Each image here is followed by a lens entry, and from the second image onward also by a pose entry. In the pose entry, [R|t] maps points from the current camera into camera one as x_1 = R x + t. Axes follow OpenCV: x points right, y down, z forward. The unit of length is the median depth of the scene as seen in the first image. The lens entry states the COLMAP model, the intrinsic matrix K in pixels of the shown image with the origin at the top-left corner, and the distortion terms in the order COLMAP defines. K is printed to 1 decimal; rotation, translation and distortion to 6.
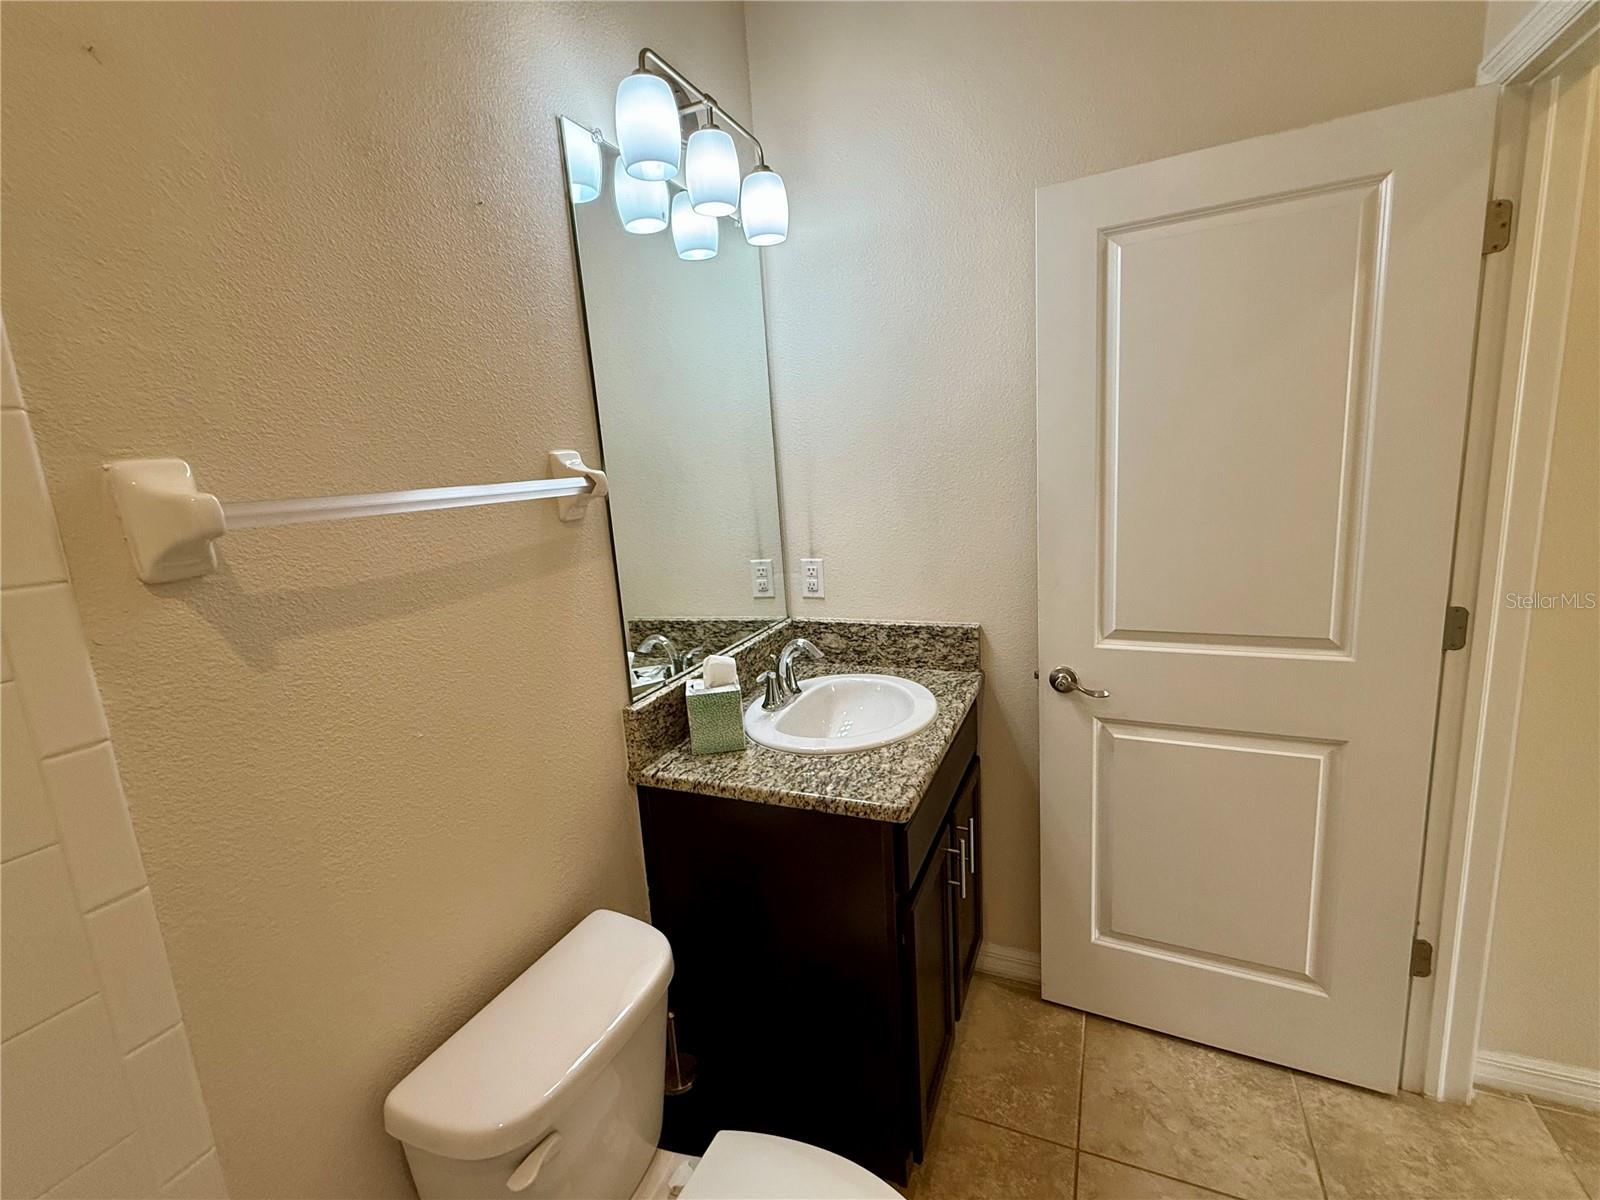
lens RADIAL K [[714.0, 0, 805.5], [0, 714.0, 593.0], [0, 0, 1]] dist [-0.000873, 0.000036]
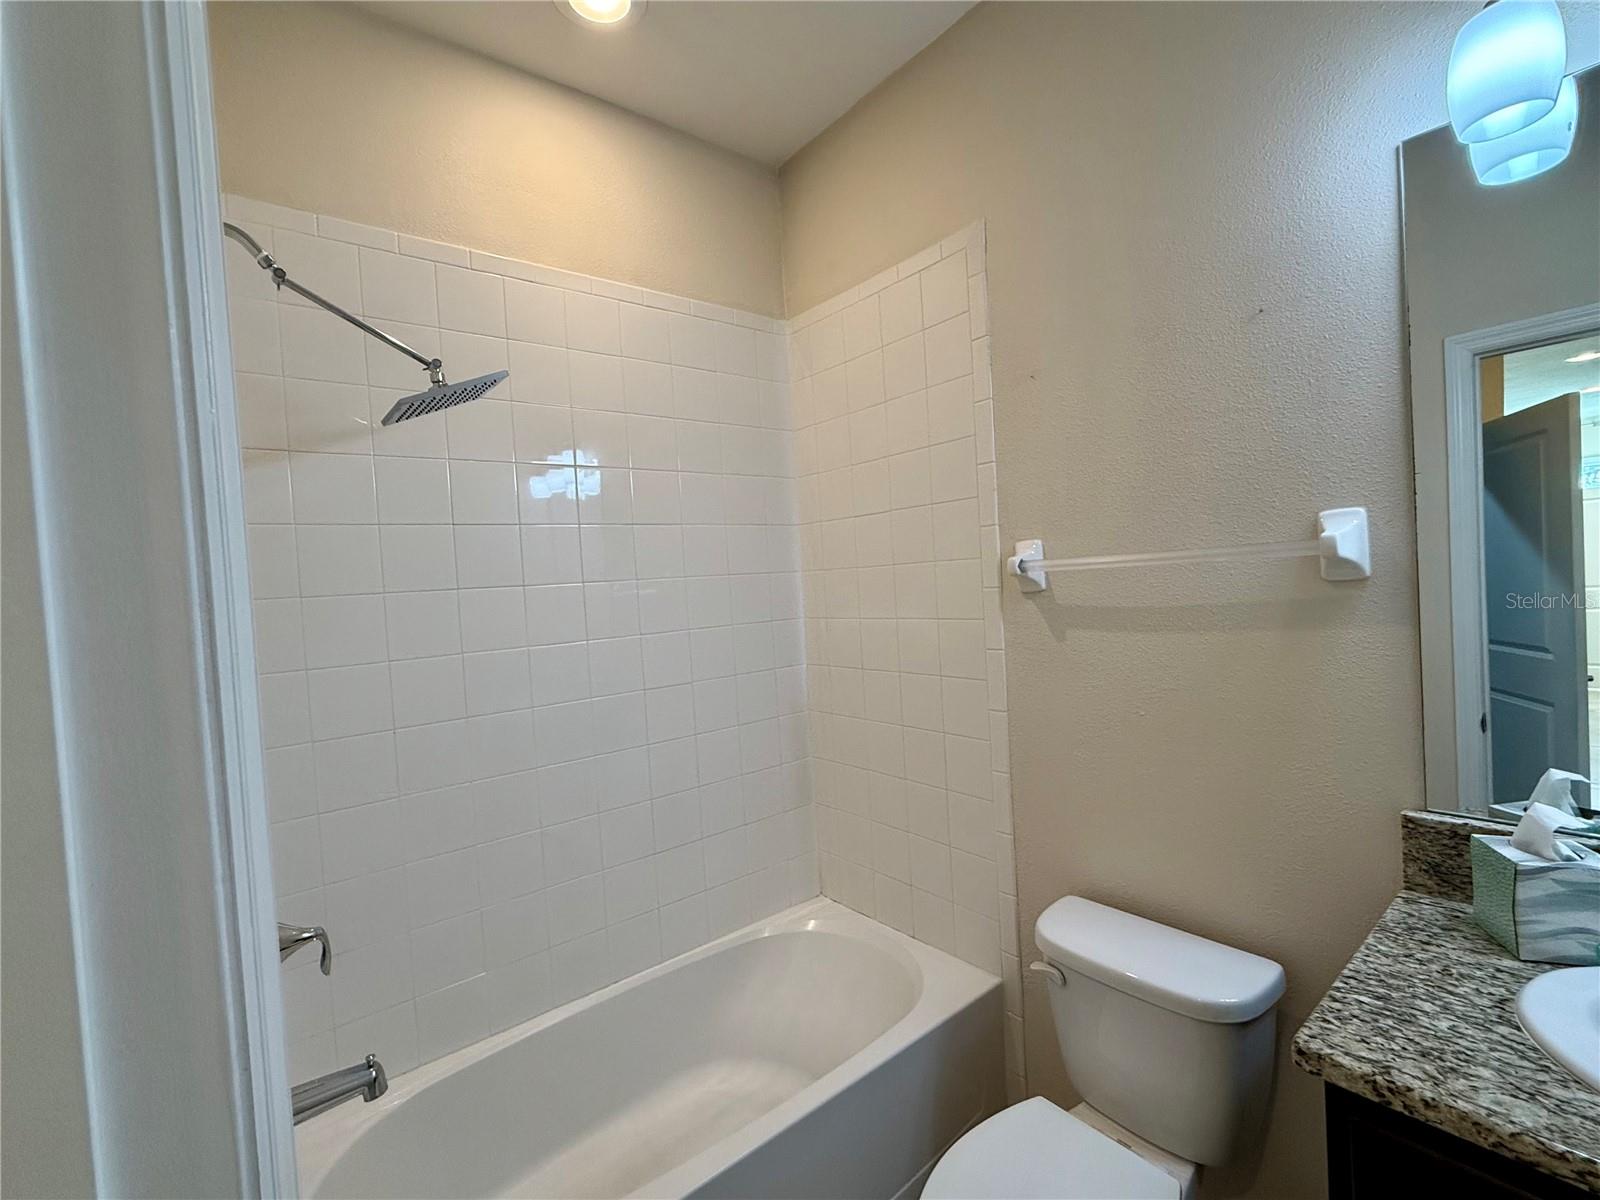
lens RADIAL K [[714.0, 0, 796.4], [0, 714.0, 599.2], [0, 0, 1]] dist [-0.000873, 0.000036]
pose [[-0.457839, 0.121216, -0.880733, 0.846631], [-0.066276, 0.983251, 0.169779, -0.189976], [0.886561, 0.136103, -0.442137, 0.757518]]
